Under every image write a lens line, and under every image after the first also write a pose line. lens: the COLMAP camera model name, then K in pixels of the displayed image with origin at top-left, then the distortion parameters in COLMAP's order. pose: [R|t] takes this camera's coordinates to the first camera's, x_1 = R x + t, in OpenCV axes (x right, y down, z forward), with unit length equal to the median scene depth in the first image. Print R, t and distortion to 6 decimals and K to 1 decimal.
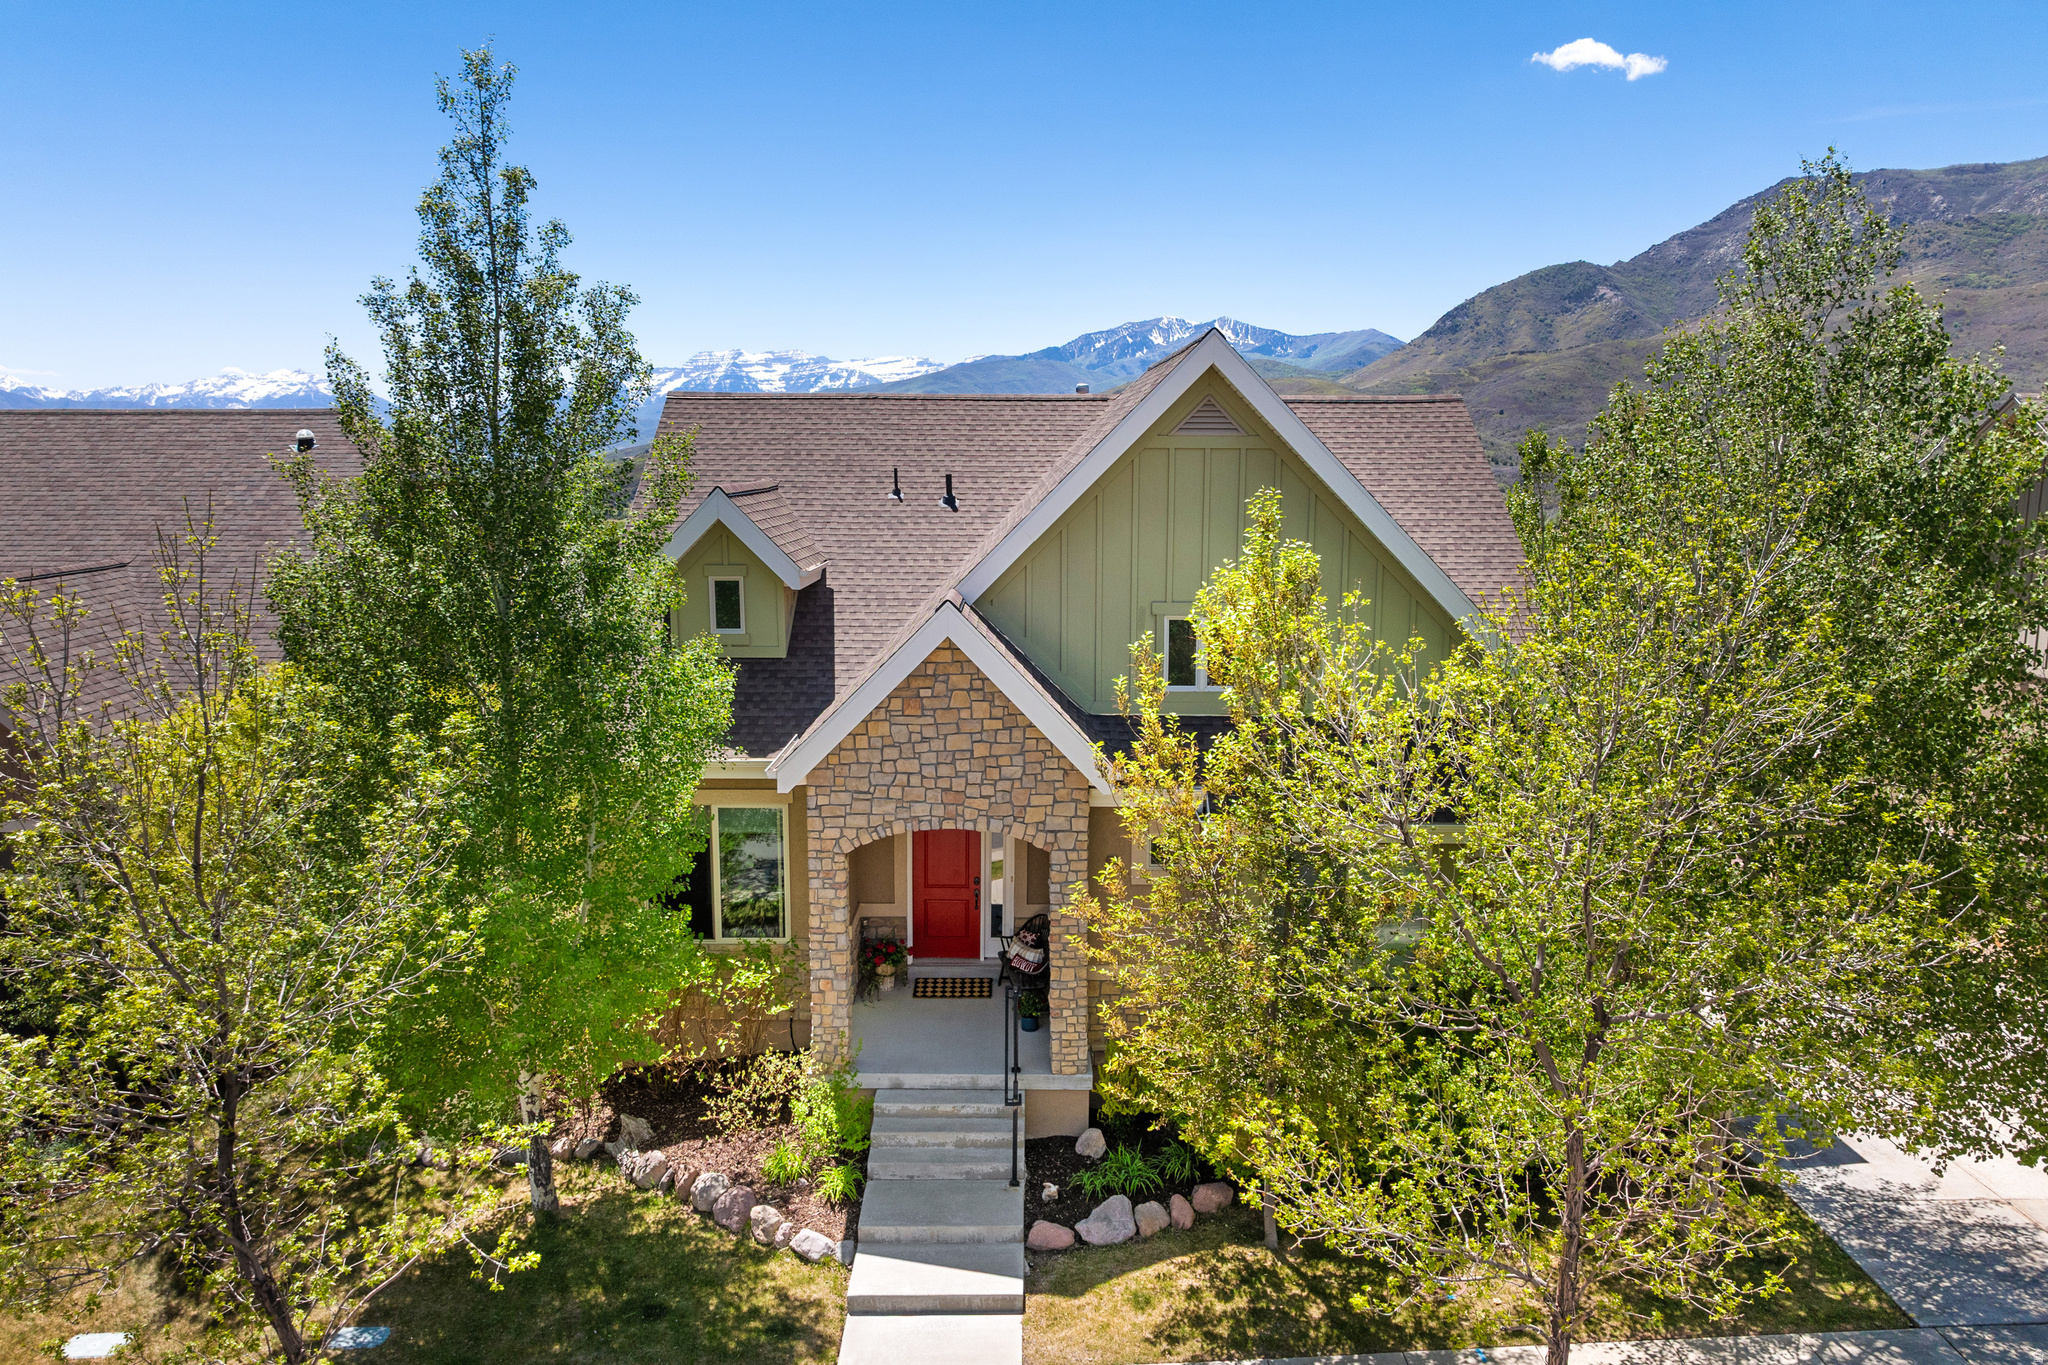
lens RADIAL K [[1440.6, 0, 1034.5], [0, 1440.6, 675.4], [0, 0, 1]] dist [-0.053641, 0.021343]
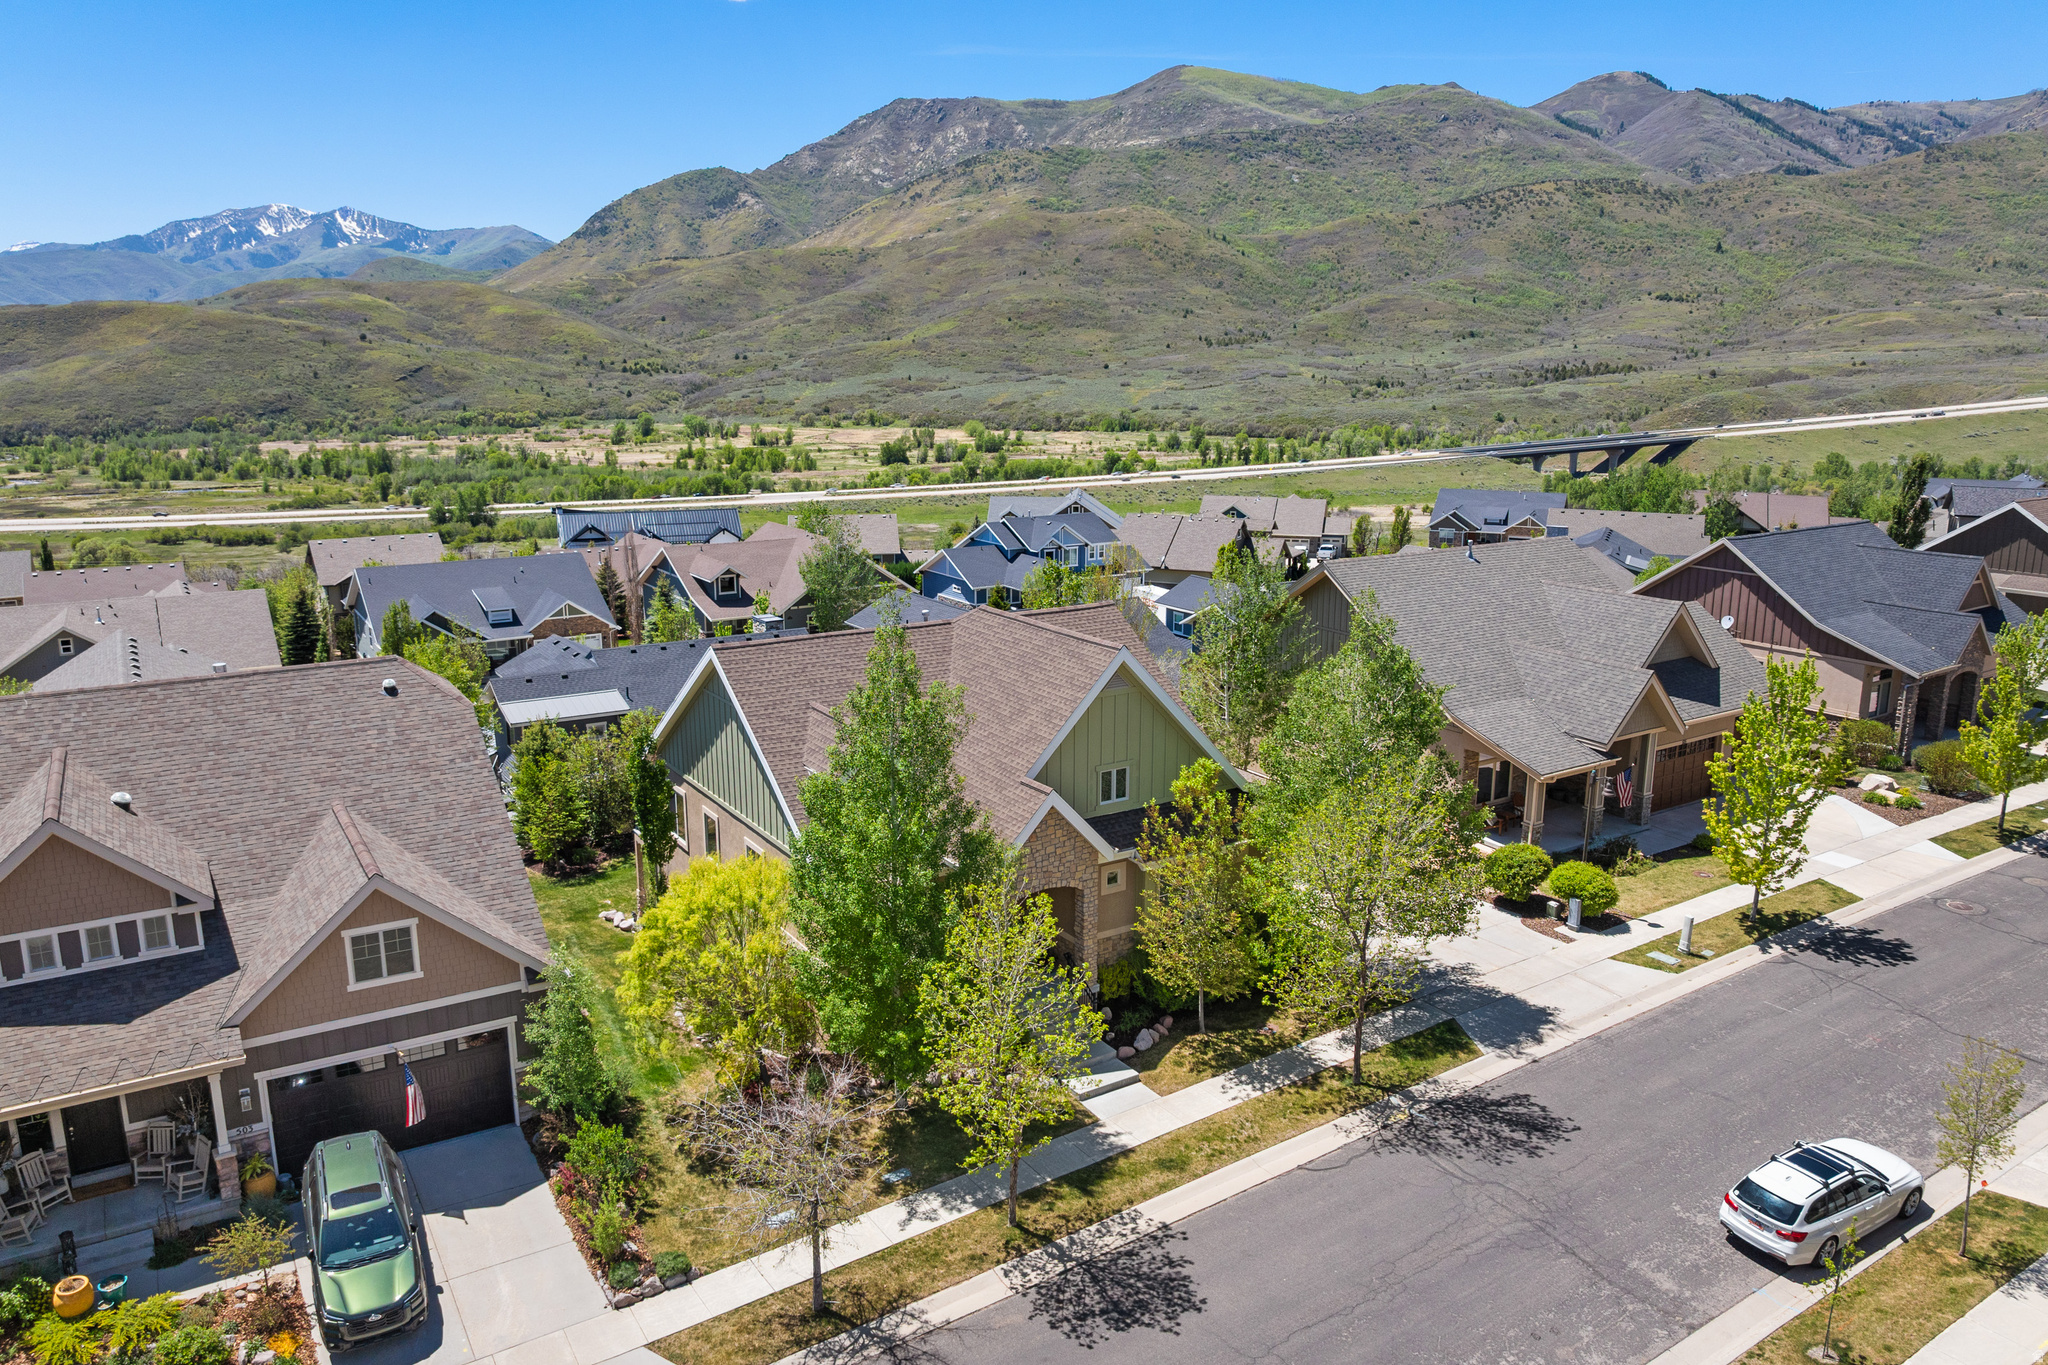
lens RADIAL K [[1440.6, 0, 1034.5], [0, 1440.6, 675.4], [0, 0, 1]] dist [-0.053641, 0.021343]
pose [[0.845187, -0.116677, 0.521579, -1.002733], [0.081583, 0.992609, 0.089846, -0.347027], [-0.528207, -0.033385, 0.848459, -0.695013]]
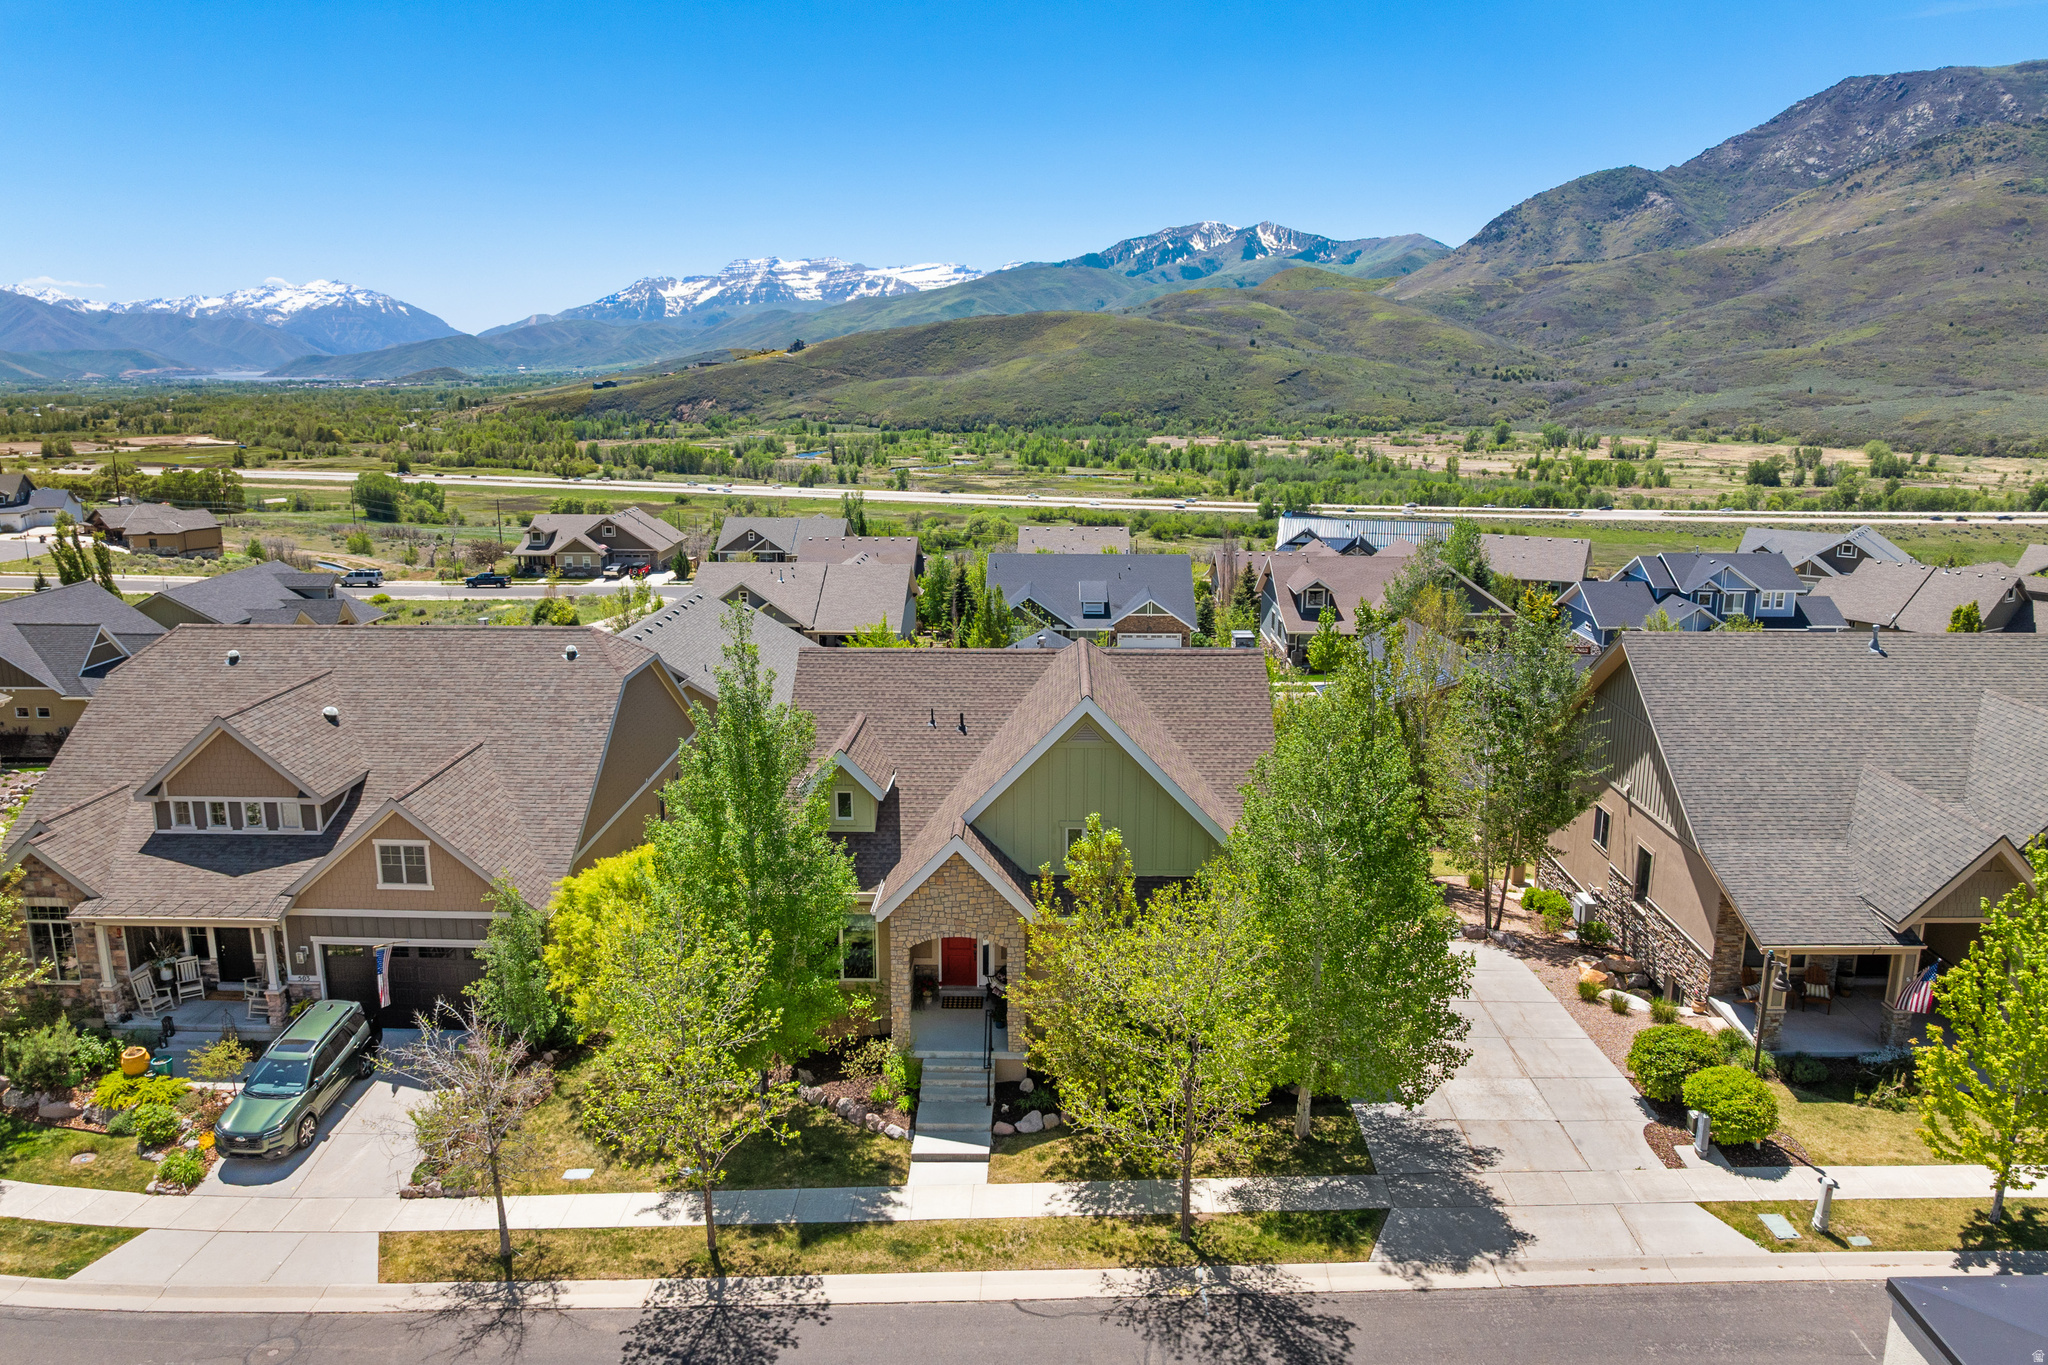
lens RADIAL K [[1440.6, 0, 1034.5], [0, 1440.6, 675.4], [0, 0, 1]] dist [-0.053641, 0.021343]
pose [[0.999654, 0.003195, -0.026128, 0.087658], [-0.001567, 0.998070, 0.062083, -0.335848], [0.026276, -0.062021, 0.997729, -0.880850]]
